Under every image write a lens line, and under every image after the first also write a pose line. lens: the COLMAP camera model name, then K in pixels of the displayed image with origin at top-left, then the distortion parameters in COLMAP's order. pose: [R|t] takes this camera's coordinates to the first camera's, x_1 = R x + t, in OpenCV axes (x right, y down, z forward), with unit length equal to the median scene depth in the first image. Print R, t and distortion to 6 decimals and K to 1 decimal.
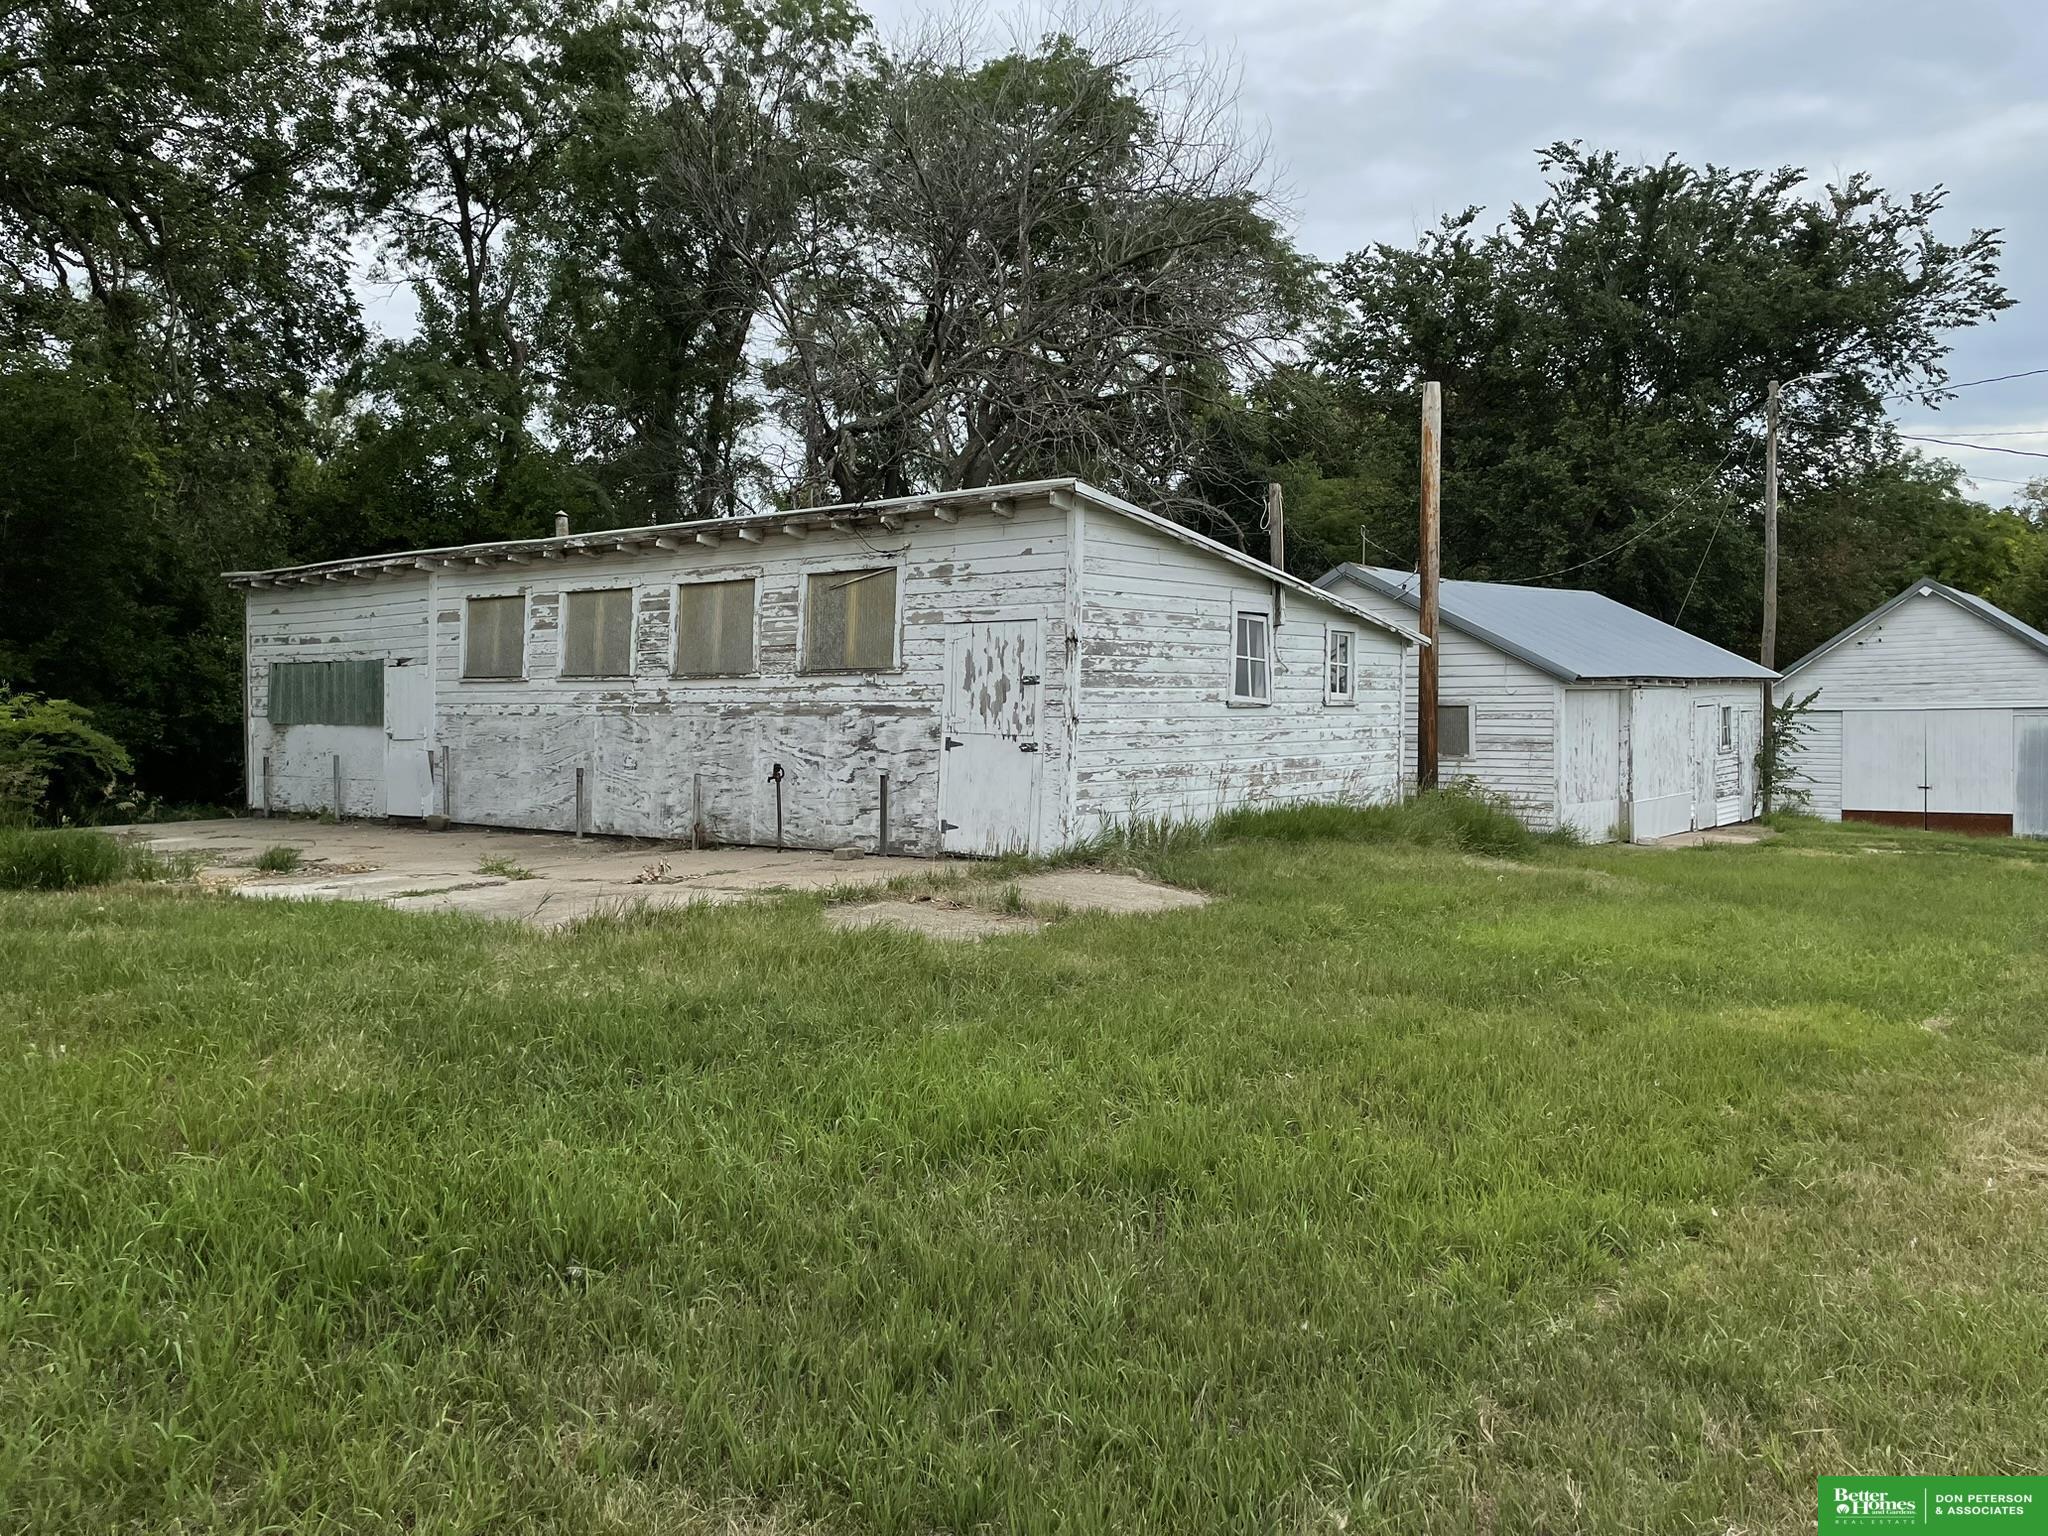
lens RADIAL K [[1532.7, 0, 1018.8], [0, 1532.7, 771.9], [0, 0, 1]] dist [0.088499, -0.110587]
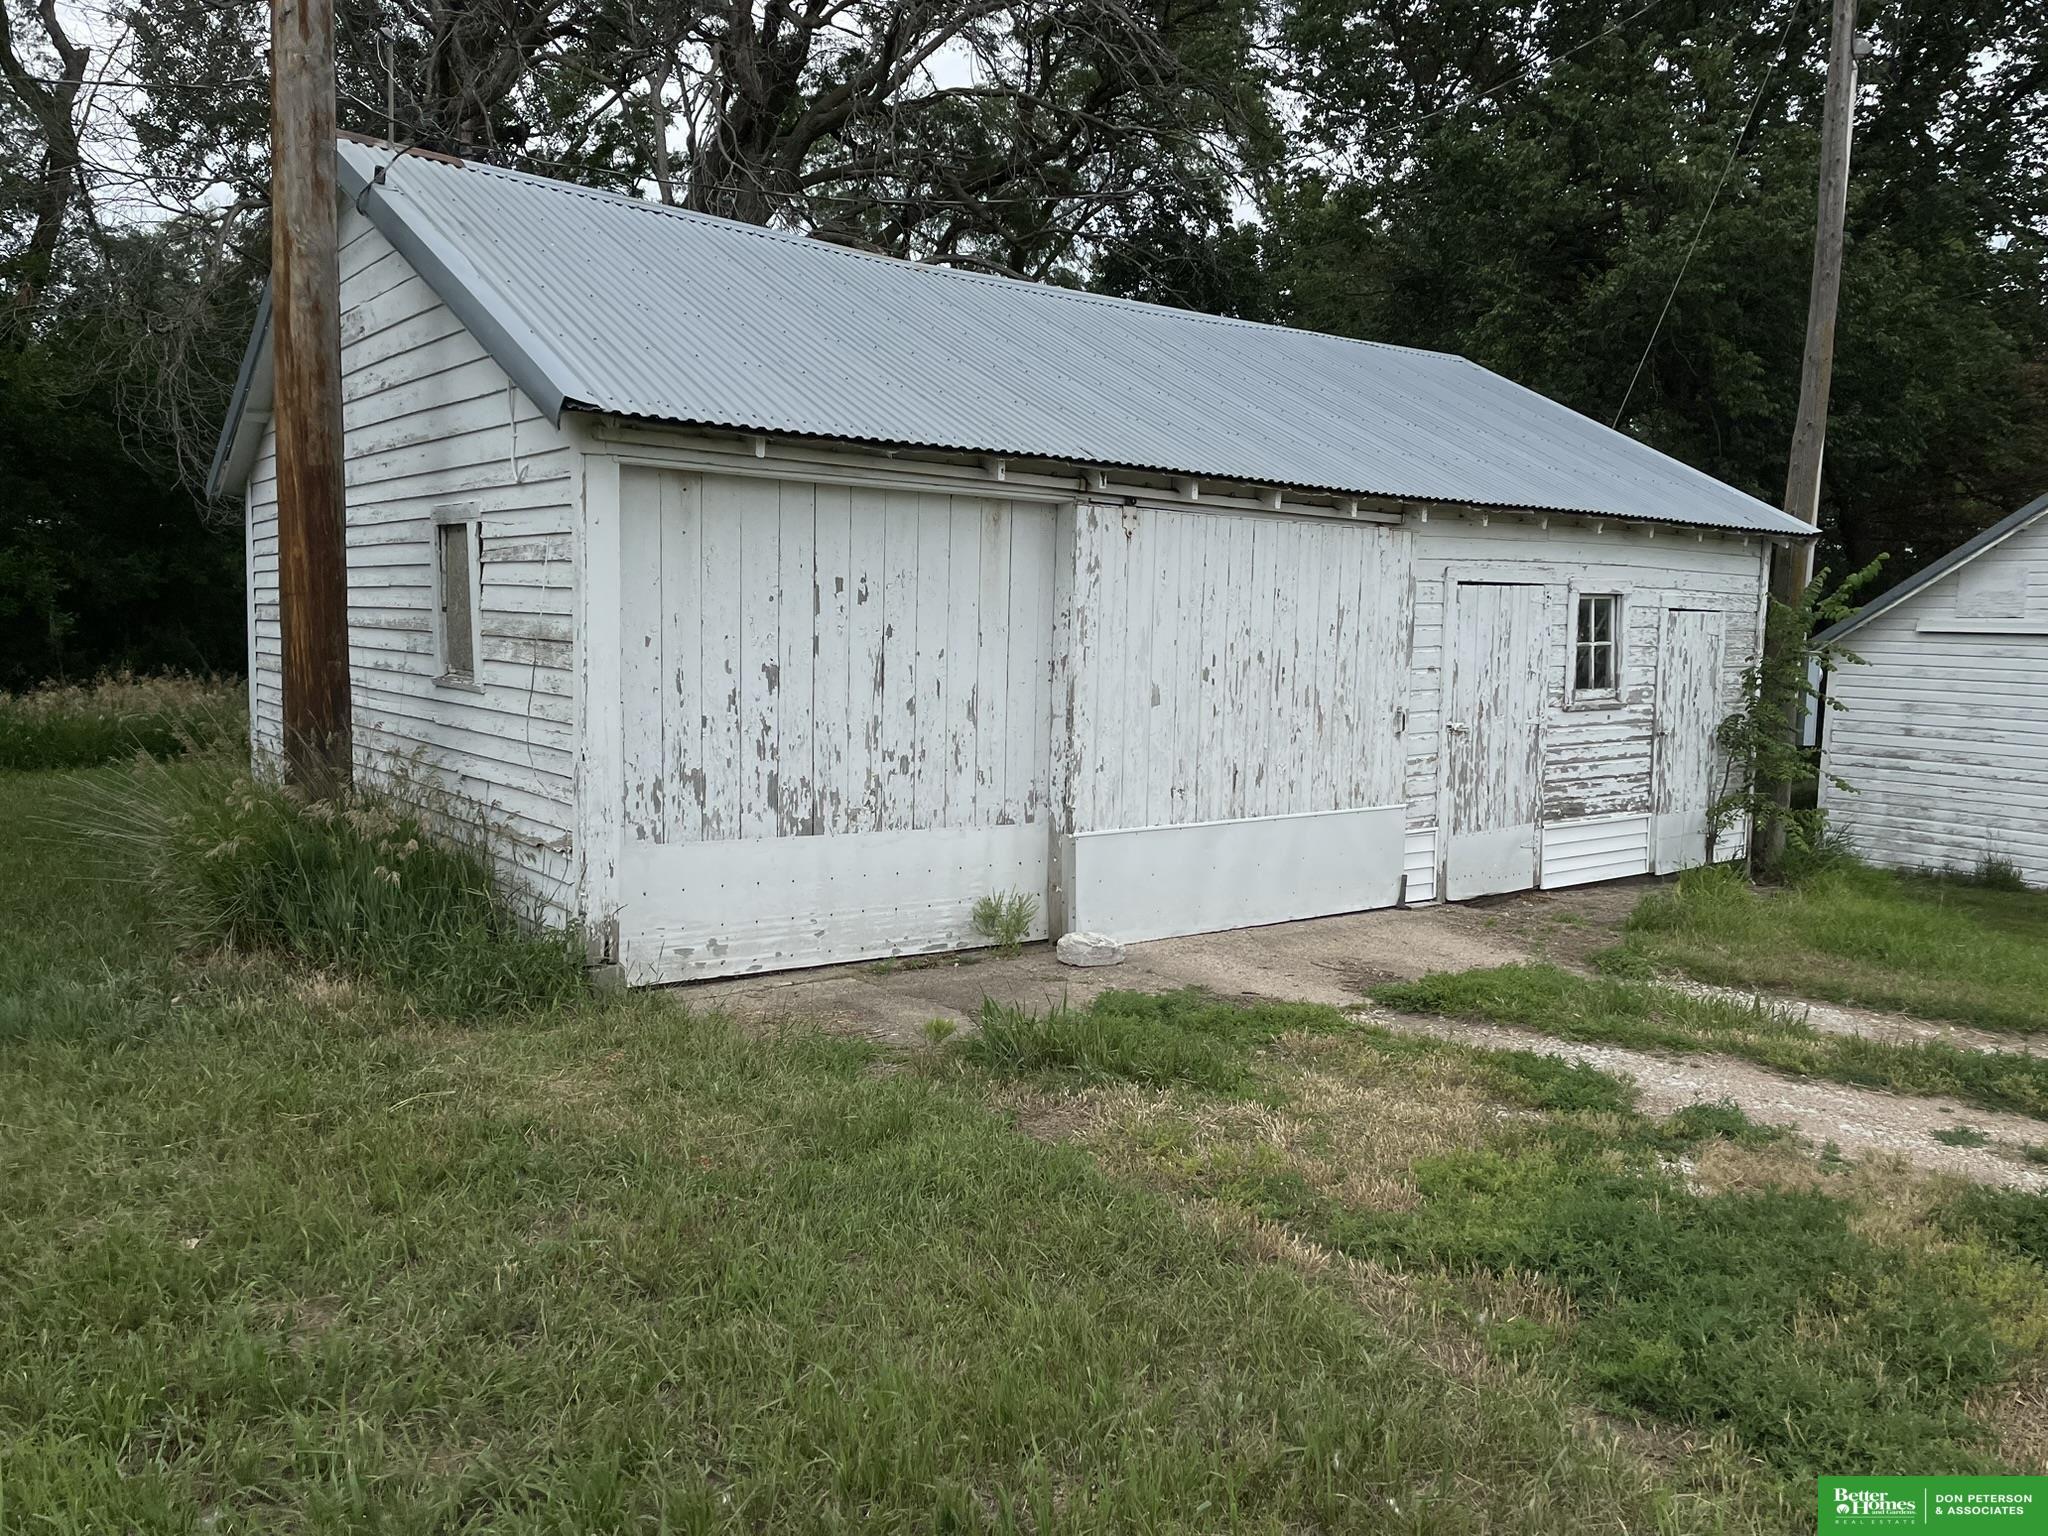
lens RADIAL K [[1532.7, 0, 1018.8], [0, 1532.7, 771.9], [0, 0, 1]] dist [0.088499, -0.110587]
pose [[0.976149, 0.054822, -0.210067, 0.365085], [-0.044566, 0.997586, 0.053253, -0.009651], [0.212480, -0.042621, 0.976236, 0.532694]]
